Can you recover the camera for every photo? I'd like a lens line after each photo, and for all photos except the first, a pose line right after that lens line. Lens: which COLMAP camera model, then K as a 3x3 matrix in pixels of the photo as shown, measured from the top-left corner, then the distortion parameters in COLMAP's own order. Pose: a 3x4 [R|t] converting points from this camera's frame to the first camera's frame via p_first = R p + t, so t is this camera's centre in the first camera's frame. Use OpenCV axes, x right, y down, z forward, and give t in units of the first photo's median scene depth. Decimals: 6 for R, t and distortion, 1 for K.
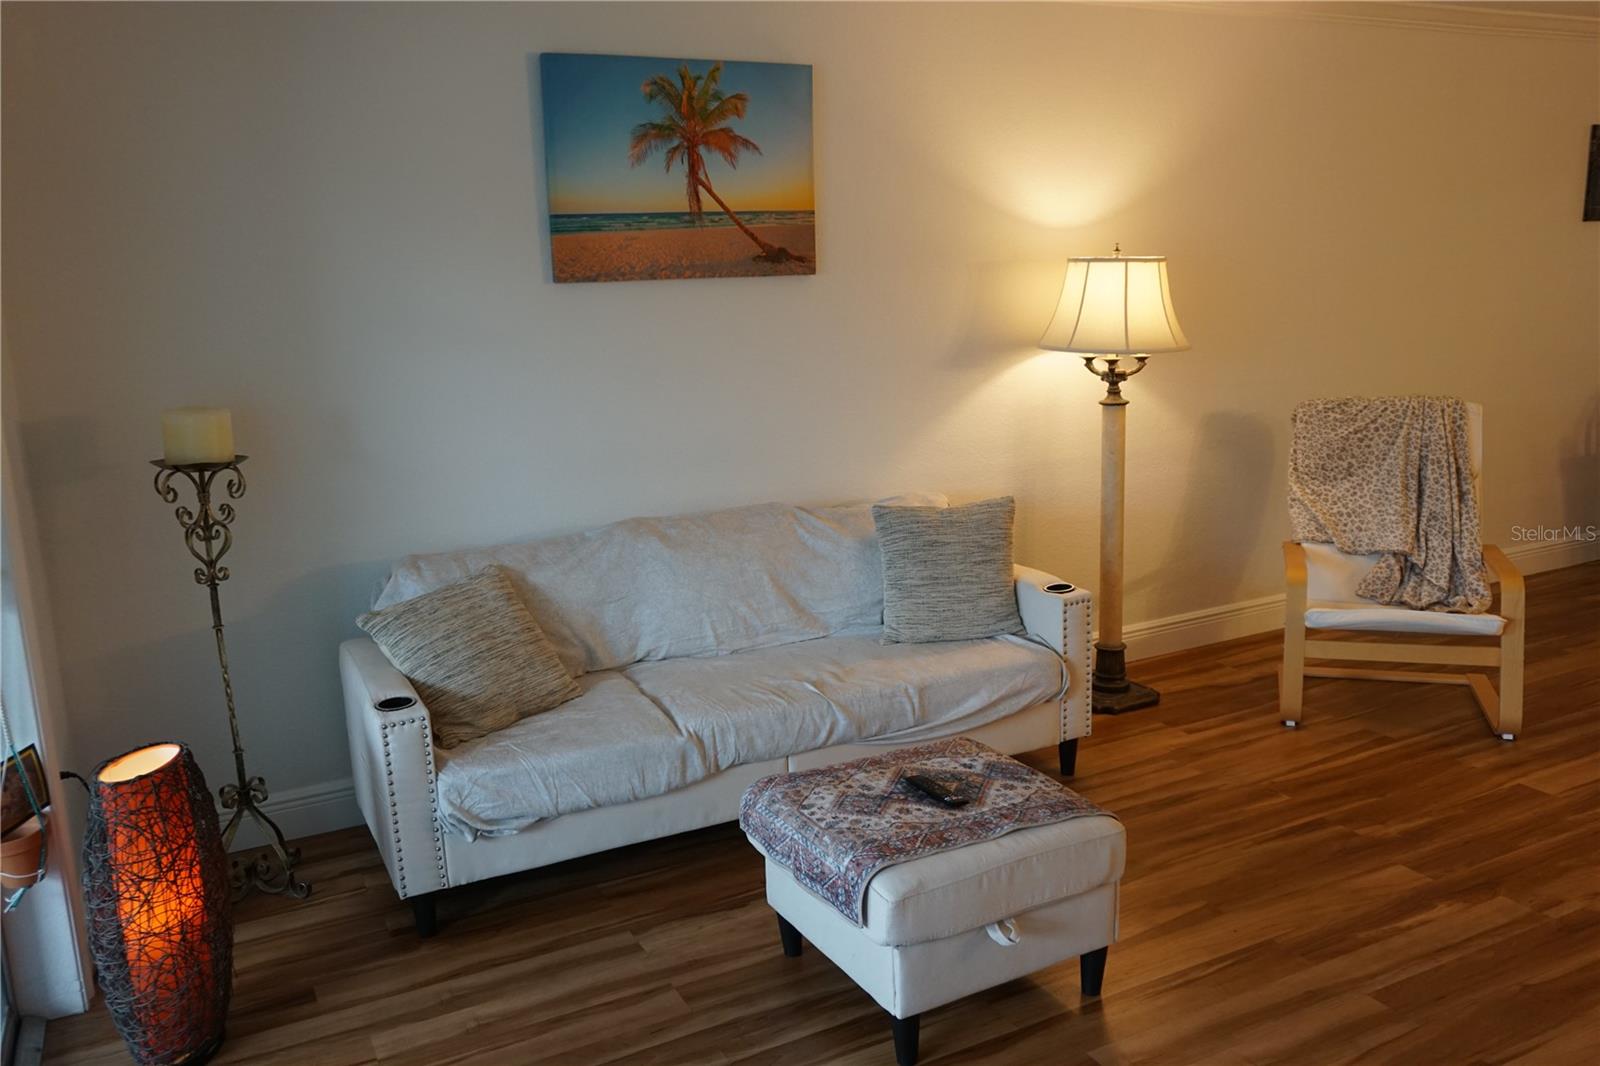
lens RADIAL K [[1381.7, 0, 800.0], [0, 1381.7, 533.0], [0, 0, 1]] dist [0.005550, 0.014679]
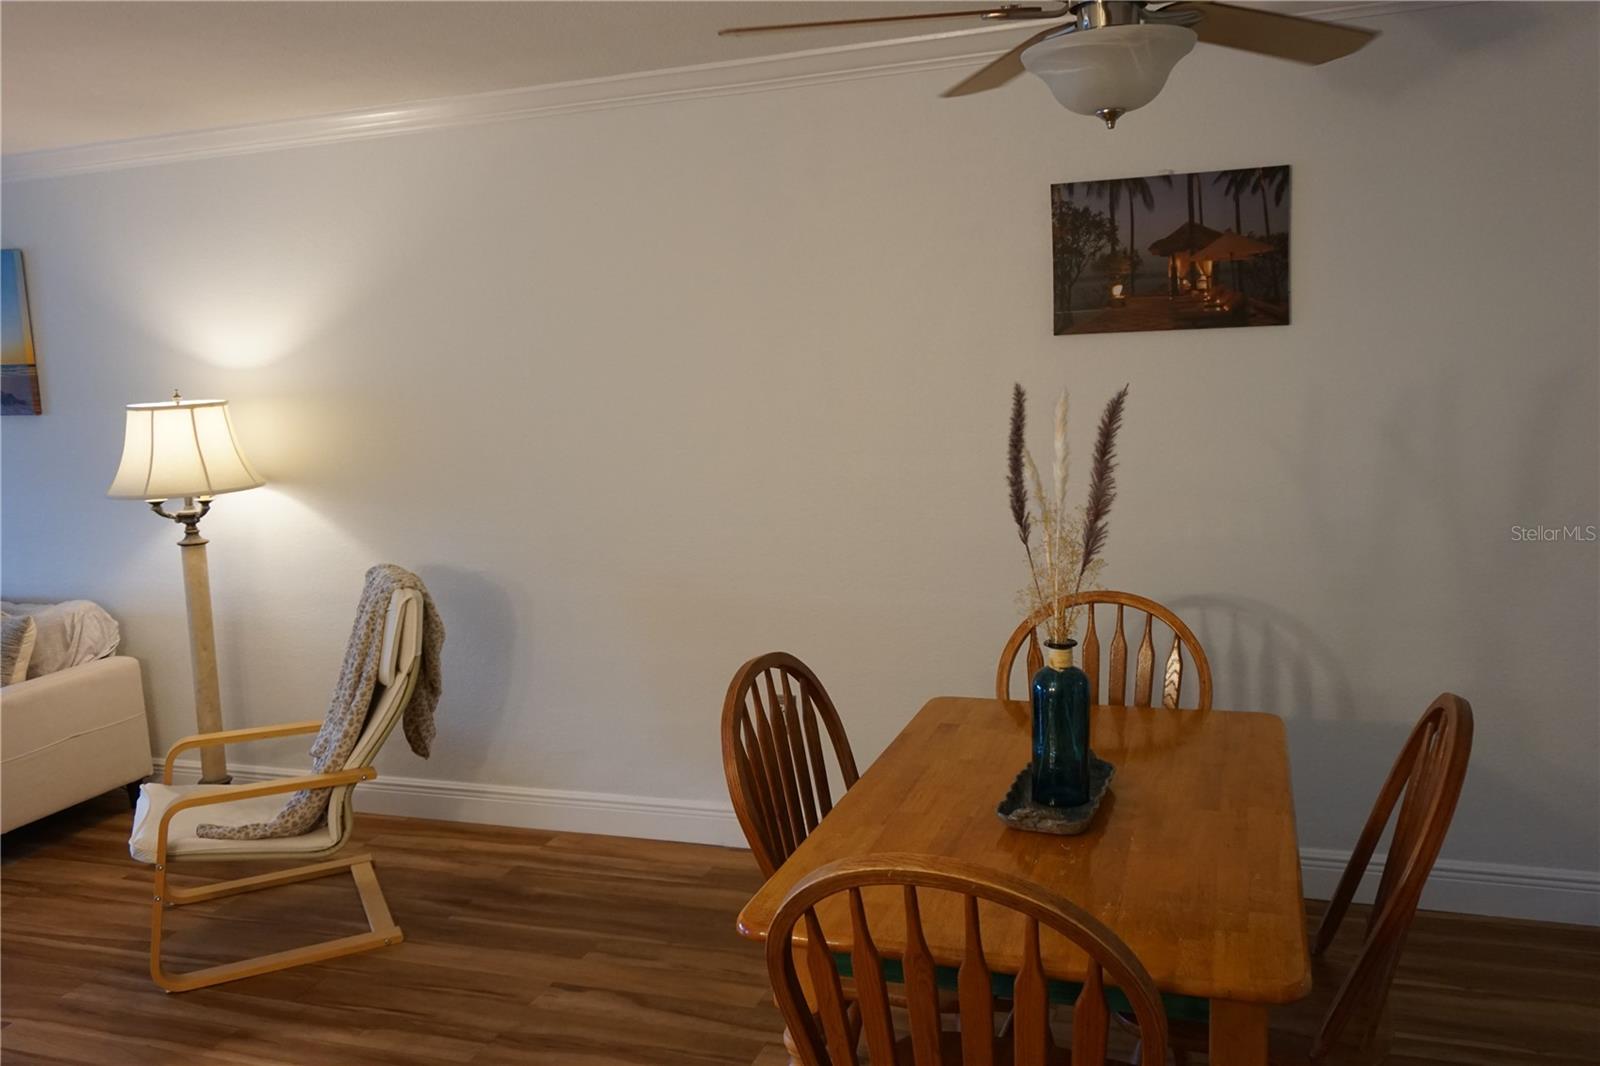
lens RADIAL K [[1307.5, 0, 800.0], [0, 1307.5, 533.0], [0, 0, 1]] dist [-0.001494, 0.007486]
pose [[0.661583, 0.097730, -0.743476, 1.198495], [-0.119430, 0.992548, 0.024196, -0.173016], [0.740300, 0.072786, 0.668325, 0.660978]]
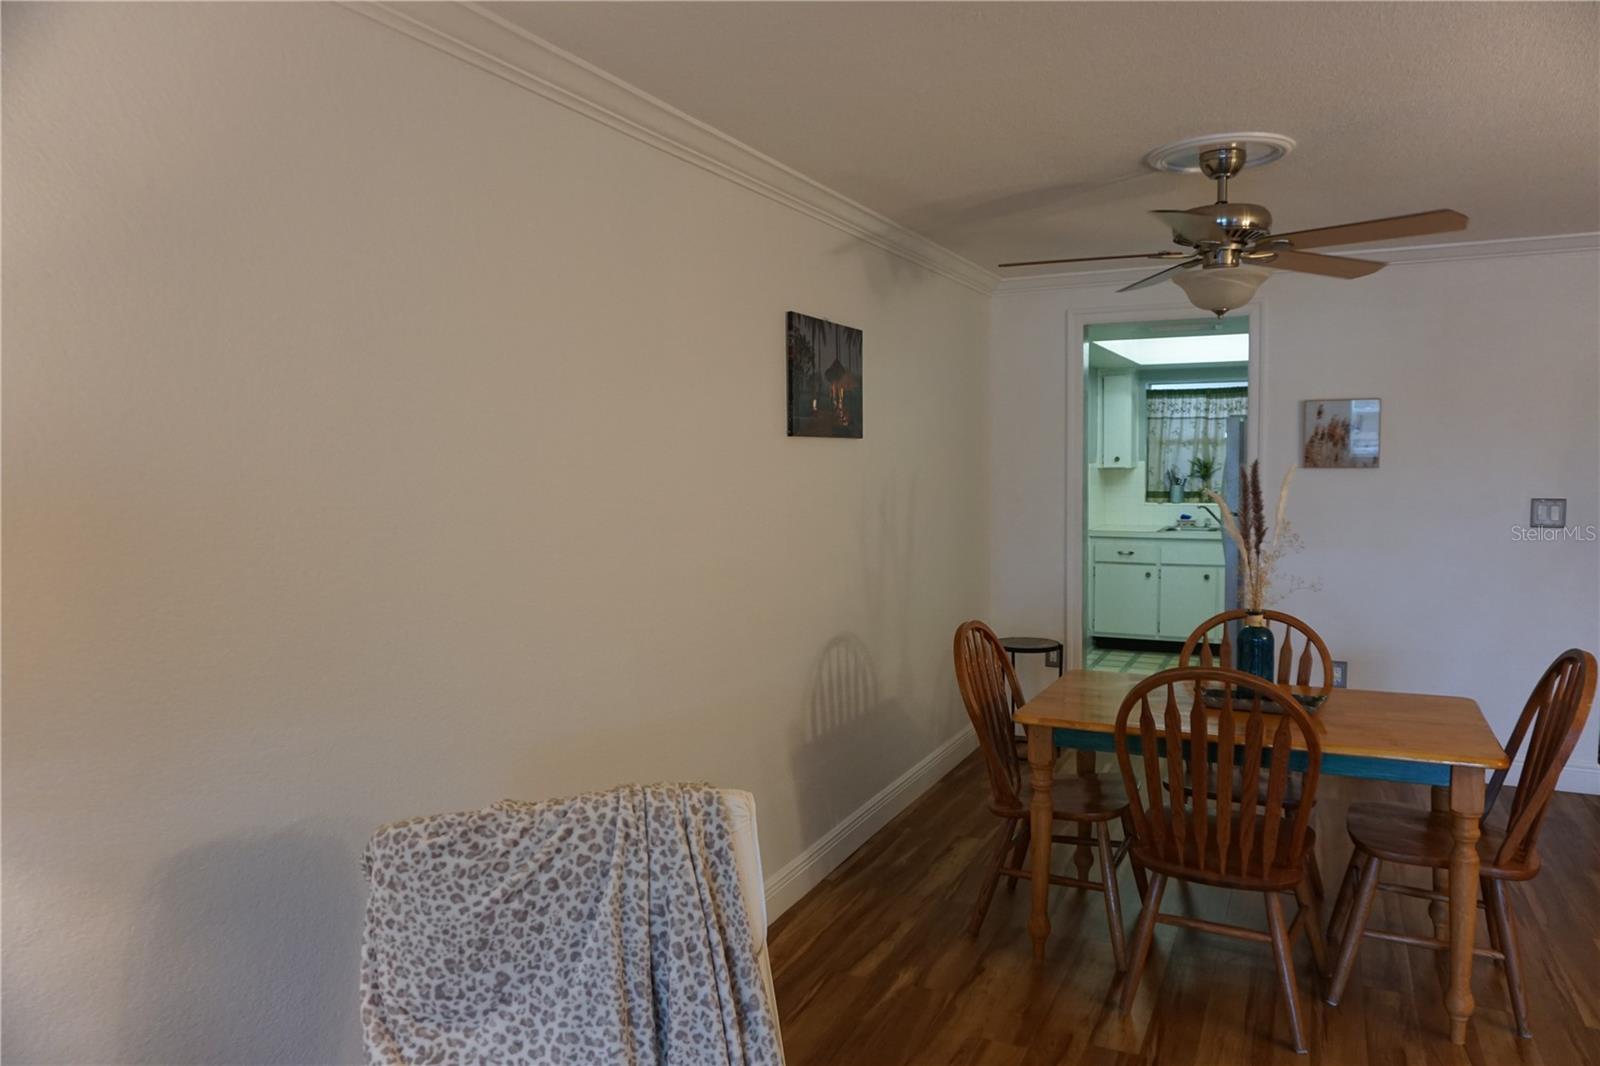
lens RADIAL K [[1082.6, 0, 800.0], [0, 1082.6, 533.0], [0, 0, 1]] dist [-0.052049, 0.038680]
pose [[0.811694, -0.025120, 0.583543, 0.289399], [0.104866, 0.989108, -0.103287, -0.142703], [-0.574593, 0.145031, 0.805487, 0.676701]]
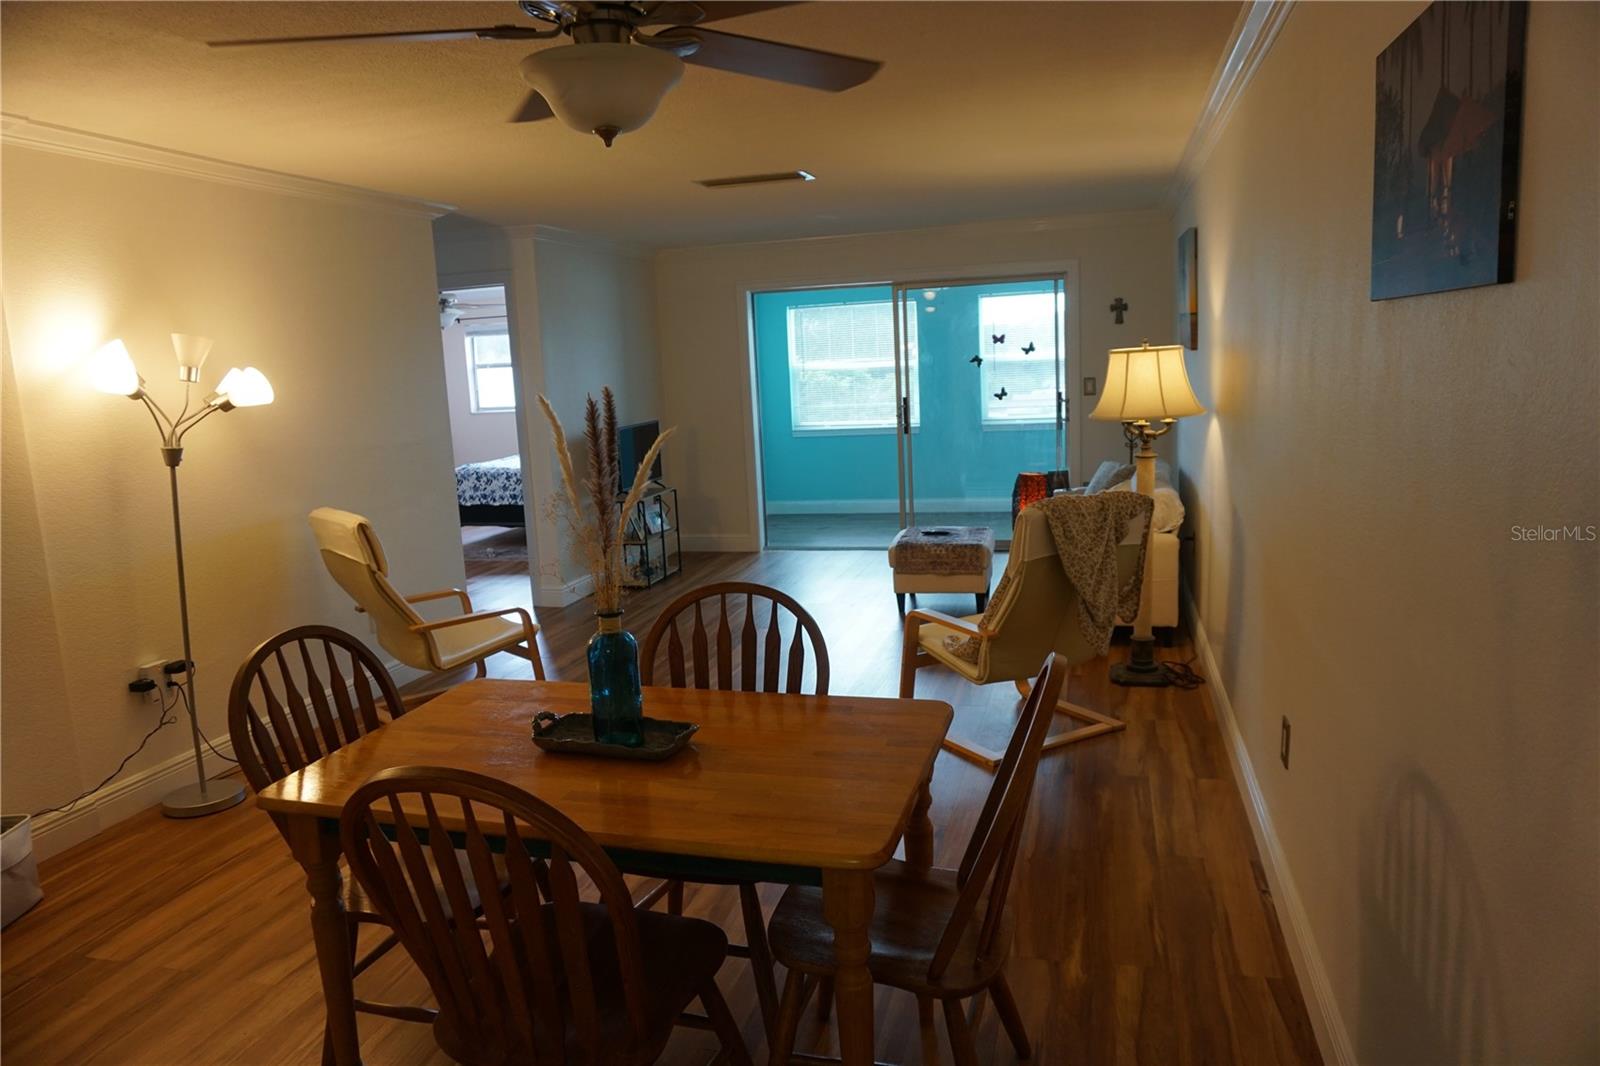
lens RADIAL K [[1082.6, 0, 800.0], [0, 1082.6, 533.0], [0, 0, 1]] dist [-0.052049, 0.038680]
pose [[-0.690797, 0.176793, -0.701101, 1.158499], [-0.073463, 0.947468, 0.311301, -0.312481], [0.719307, 0.266550, -0.641521, 1.395421]]
